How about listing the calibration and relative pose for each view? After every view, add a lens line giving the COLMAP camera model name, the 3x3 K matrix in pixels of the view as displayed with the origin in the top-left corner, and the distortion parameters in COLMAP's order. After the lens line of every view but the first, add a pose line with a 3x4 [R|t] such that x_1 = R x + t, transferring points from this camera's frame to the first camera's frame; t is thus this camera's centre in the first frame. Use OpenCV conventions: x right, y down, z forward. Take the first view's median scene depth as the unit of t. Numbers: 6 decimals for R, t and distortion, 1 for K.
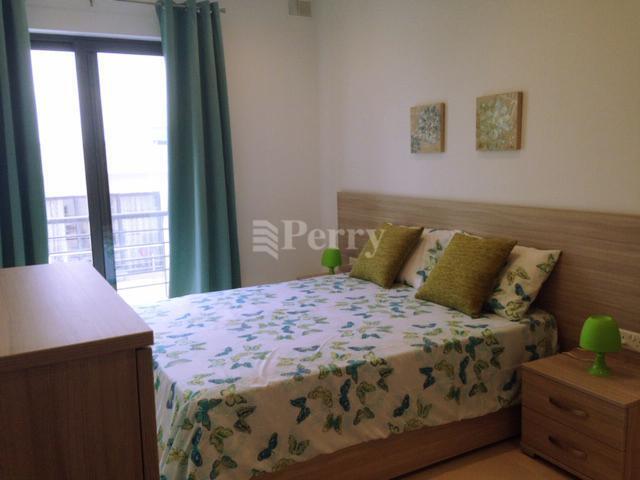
lens RADIAL K [[587.7, 0, 320.0], [0, 587.7, 237.6], [0, 0, 1]] dist [0.188905, -0.312816]
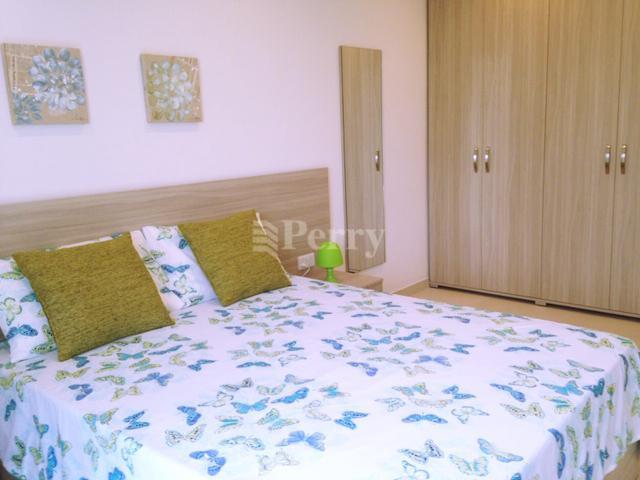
lens RADIAL K [[587.7, 0, 320.0], [0, 587.7, 237.6], [0, 0, 1]] dist [0.188905, -0.312816]
pose [[-0.359951, -0.124406, 0.924640, -0.595923], [0.183132, 0.962368, 0.200773, -0.119606], [-0.914821, 0.241599, -0.323623, 1.120985]]
